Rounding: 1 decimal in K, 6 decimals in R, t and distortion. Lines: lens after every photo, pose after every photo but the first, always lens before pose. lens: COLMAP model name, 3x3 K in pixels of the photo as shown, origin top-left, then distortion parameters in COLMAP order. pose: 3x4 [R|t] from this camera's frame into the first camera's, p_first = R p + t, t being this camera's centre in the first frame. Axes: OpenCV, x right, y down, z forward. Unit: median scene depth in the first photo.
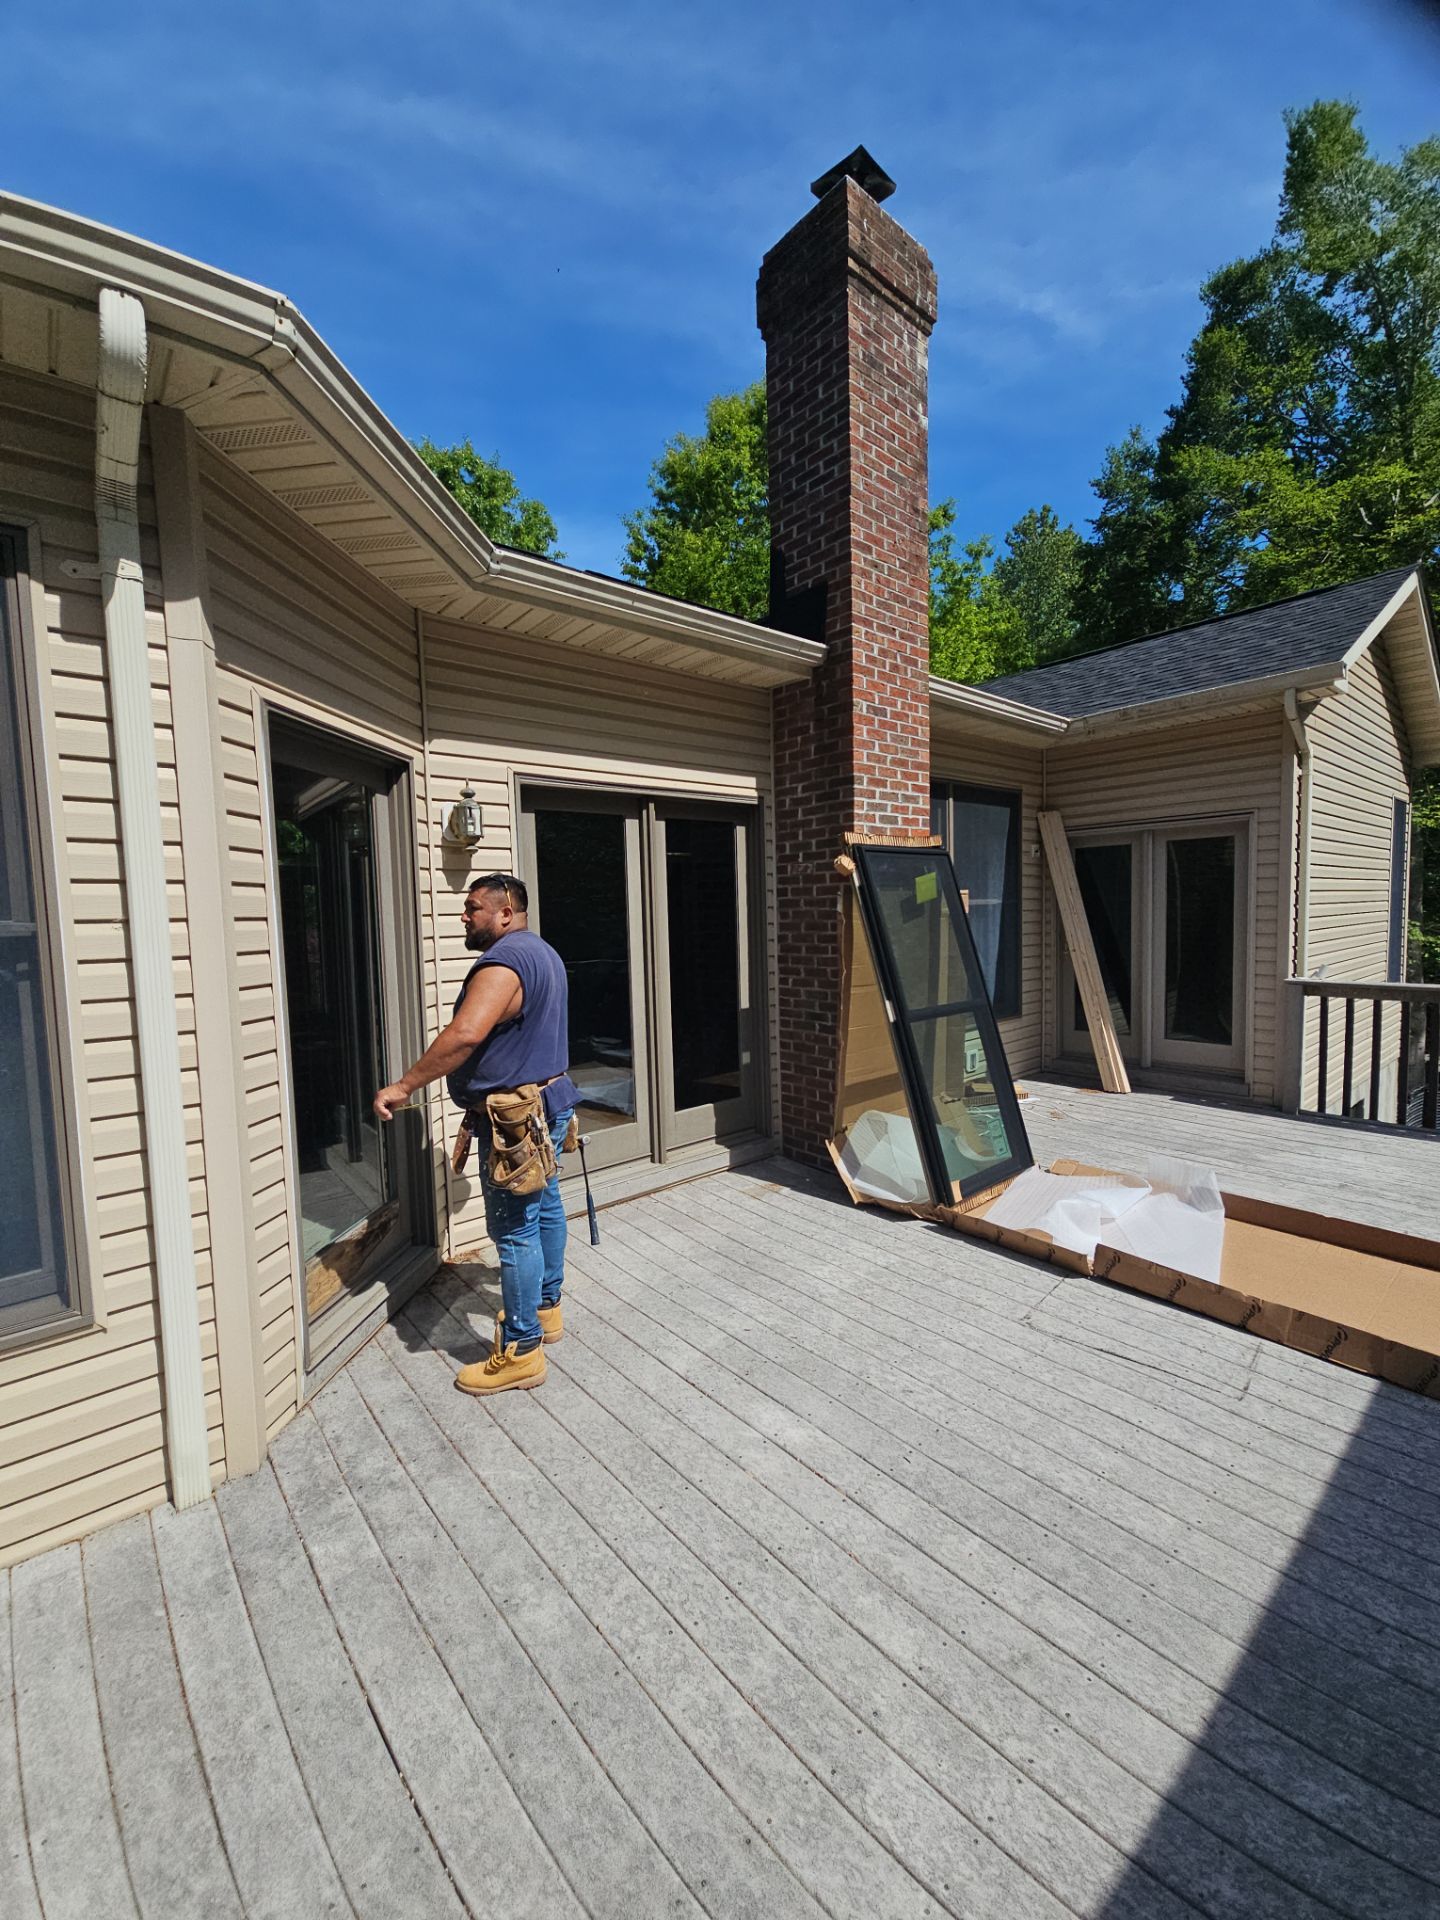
lens RADIAL K [[779.1, 0, 721.6], [0, 779.1, 960.8], [0, 0, 1]] dist [0.001698, 0.000064]
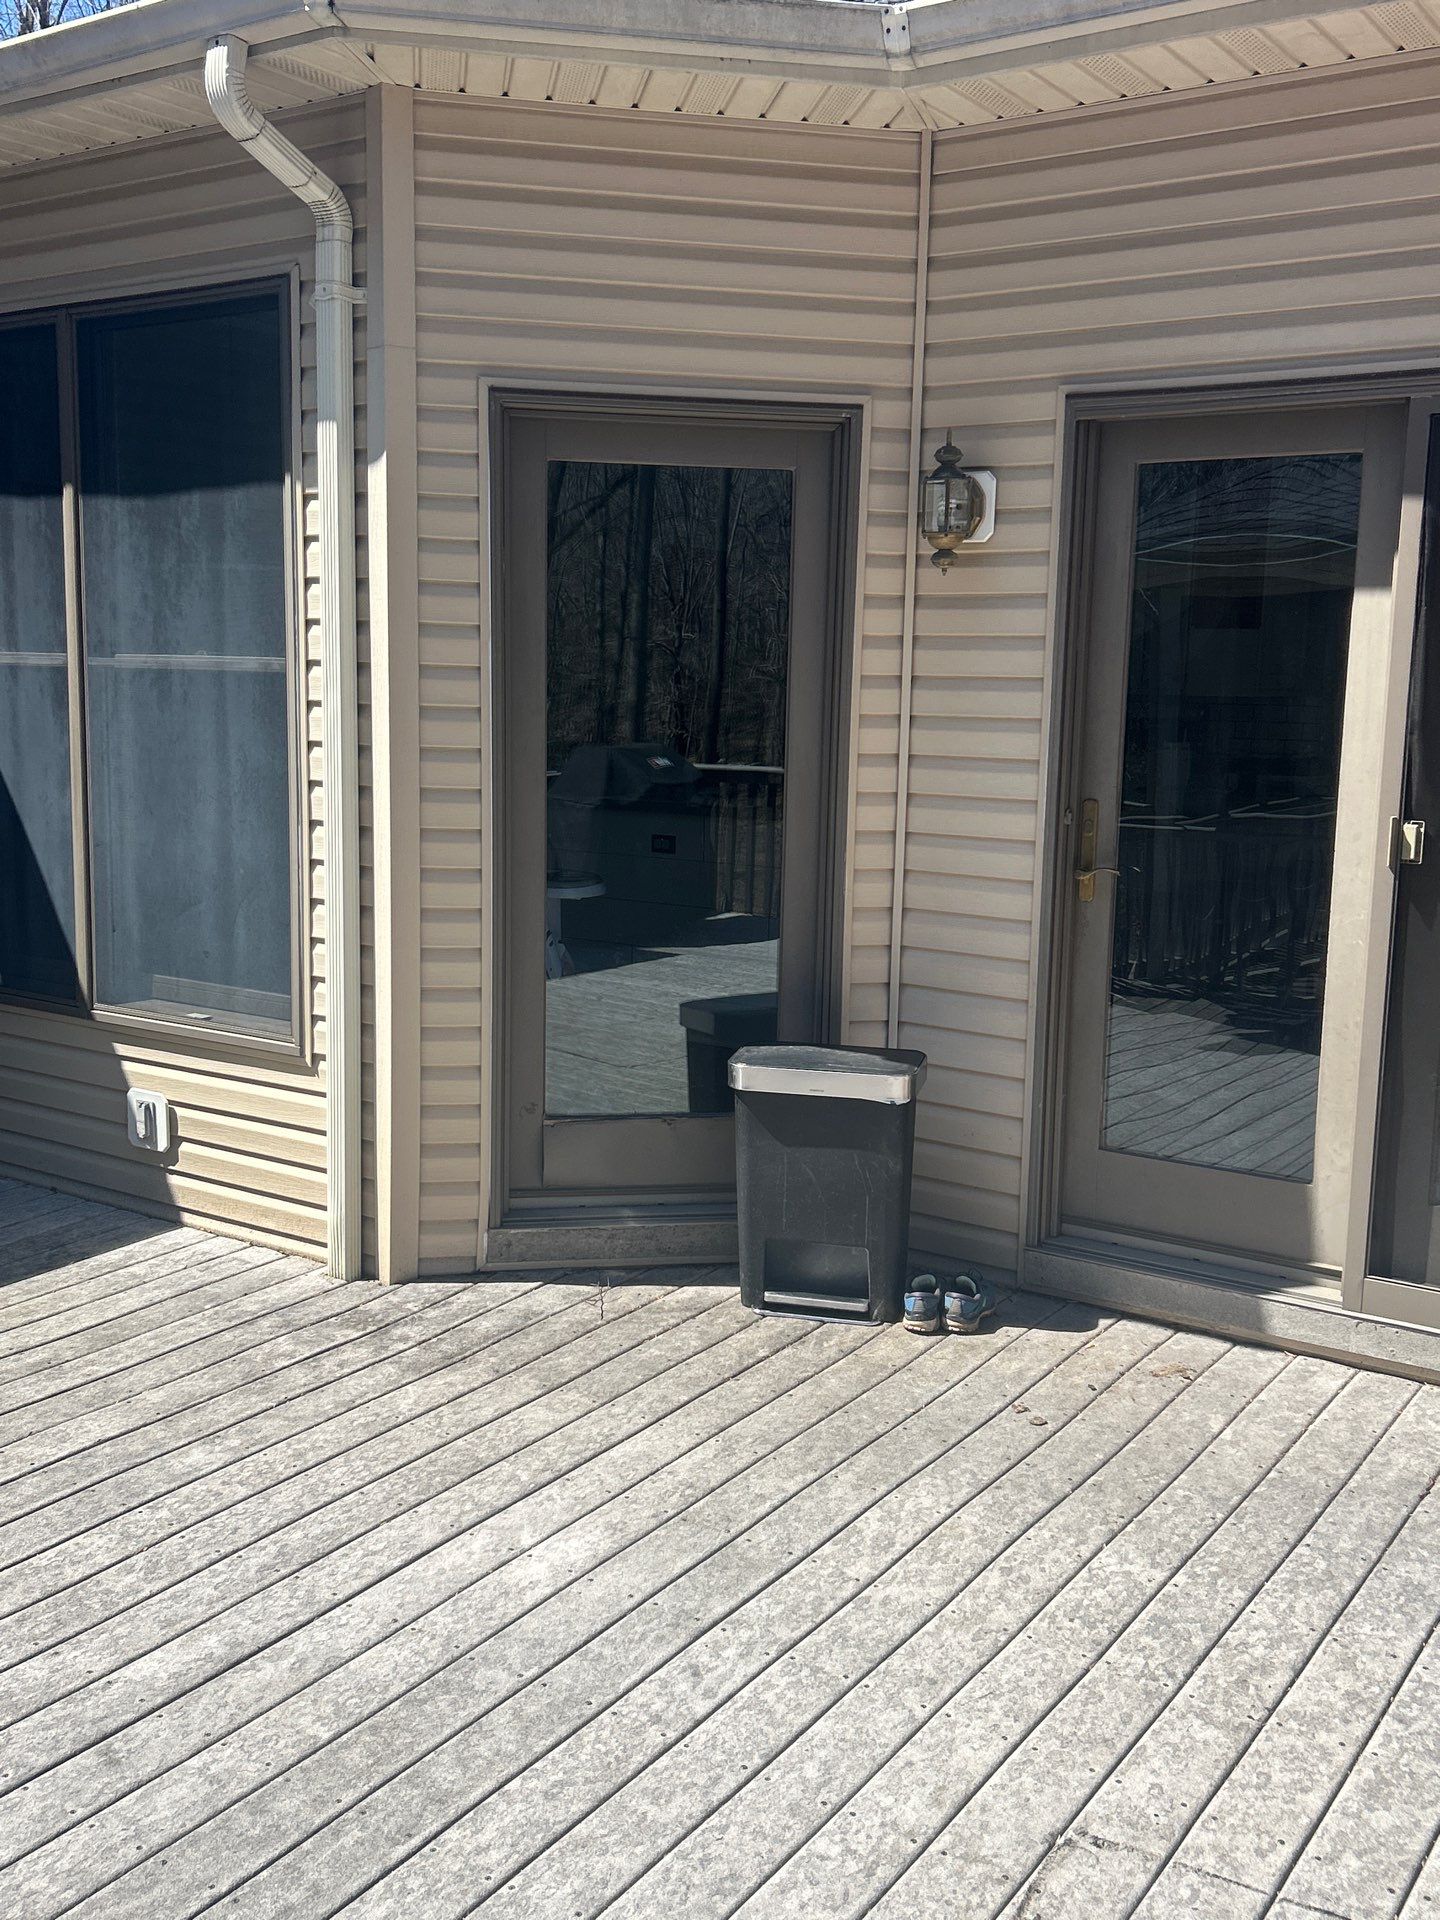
lens RADIAL K [[1854.8, 0, 720.0], [0, 1854.8, 960.0], [0, 0, 1]] dist [0.055601, -0.120078]
pose [[0.258544, 0.179019, -0.949267, 0.744779], [-0.093260, 0.982714, 0.159927, -0.046896], [0.961487, 0.047181, 0.270770, 0.390337]]
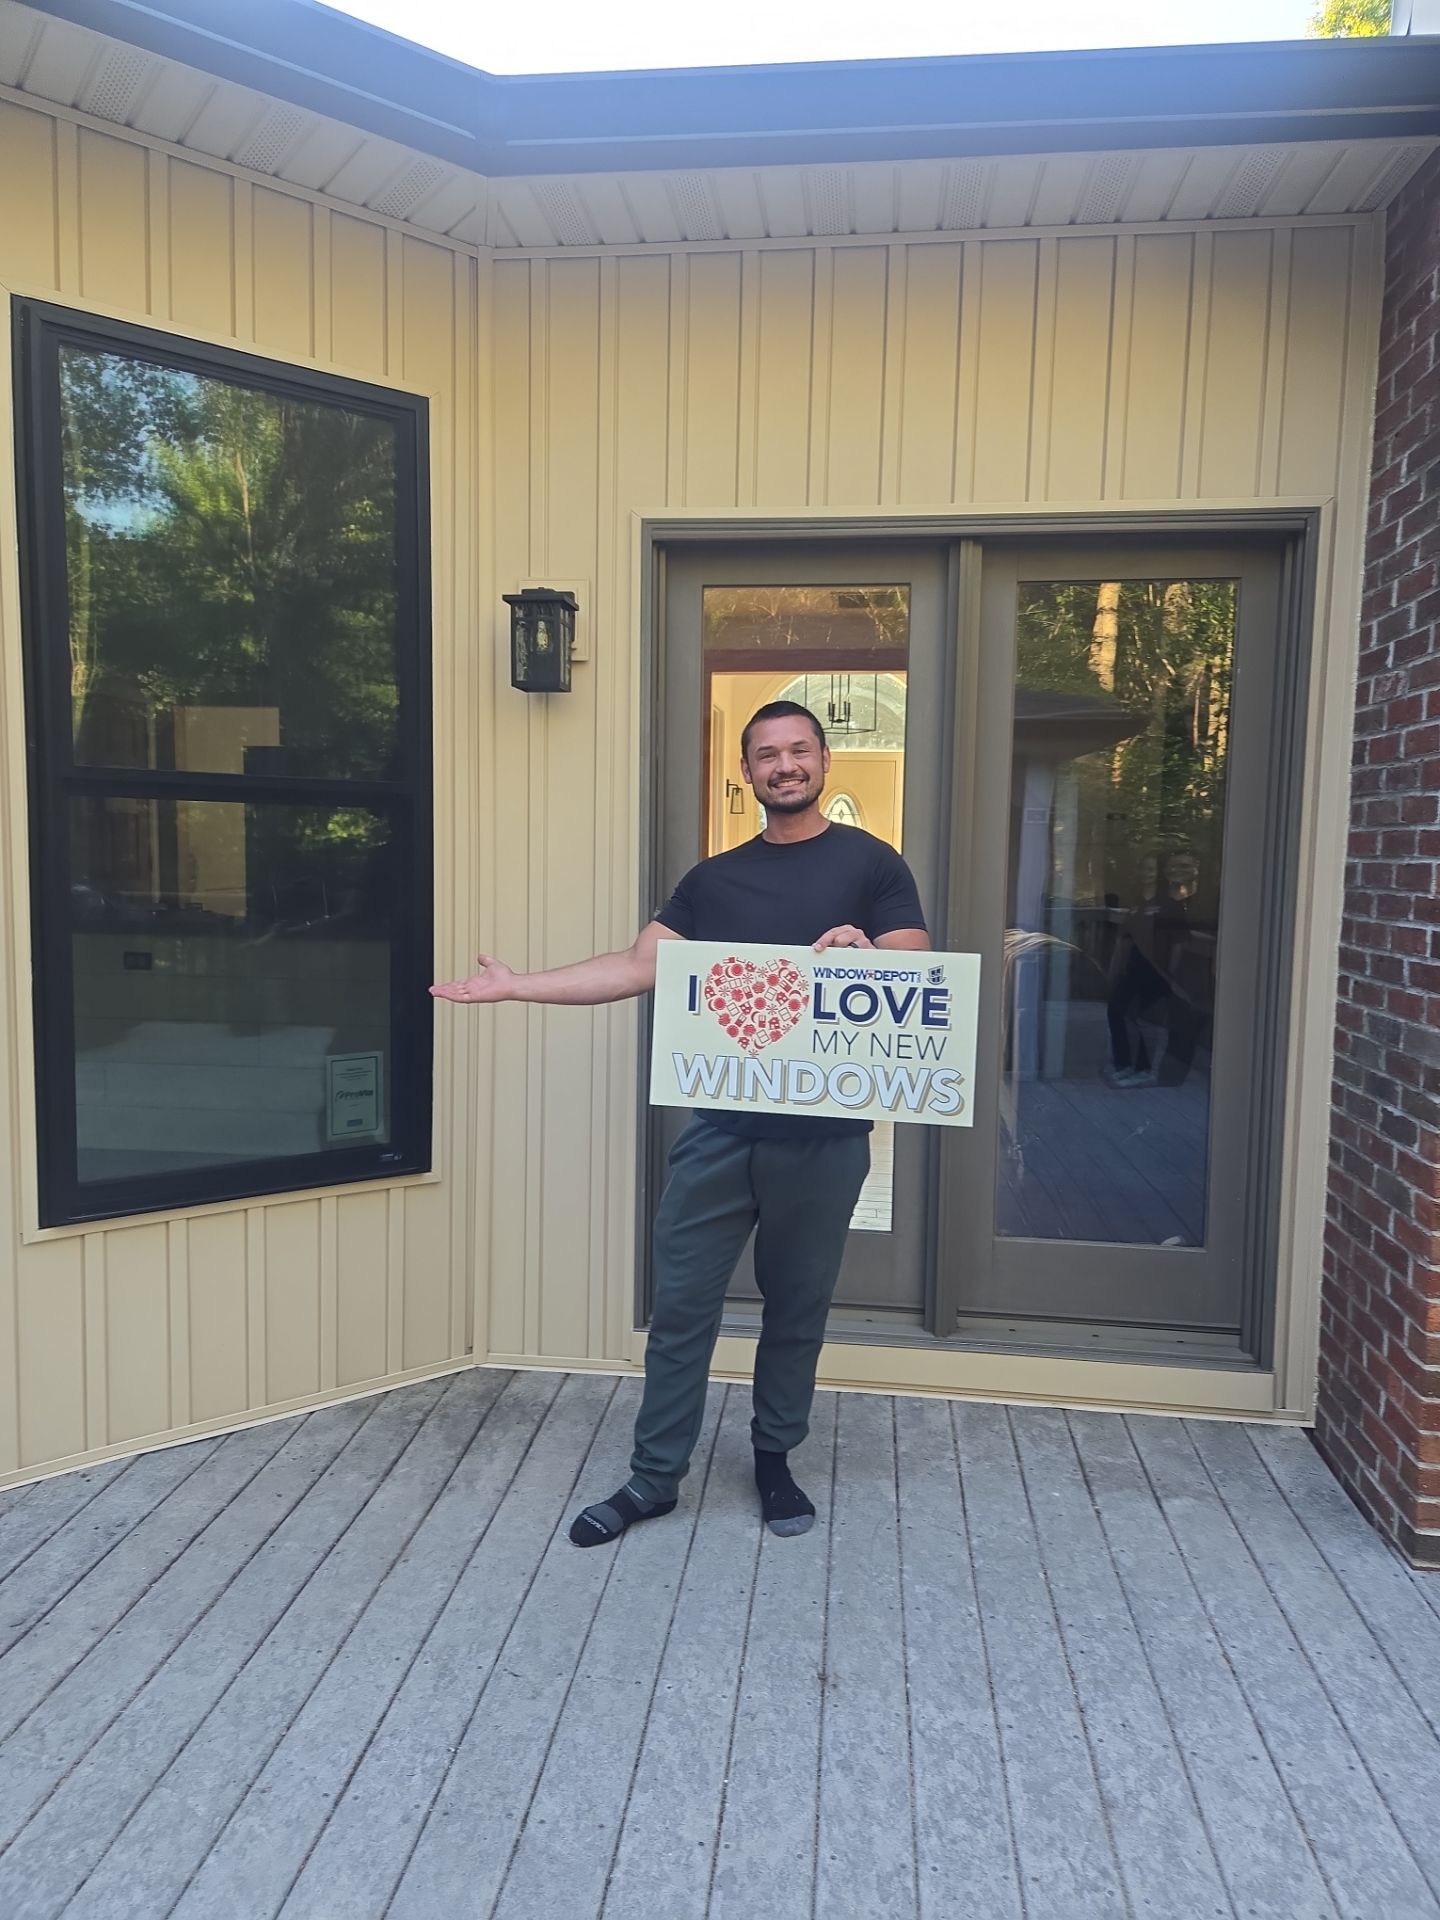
lens RADIAL K [[1288.1, 0, 714.2], [0, 1288.1, 956.3], [0, 0, 1]] dist [0.061268, -0.044696]
pose [[0.673601, 0.100853, -0.732182, 0.374827], [-0.085049, 0.994643, 0.058761, 0.000351], [0.734186, 0.022689, 0.678569, 0.364766]]
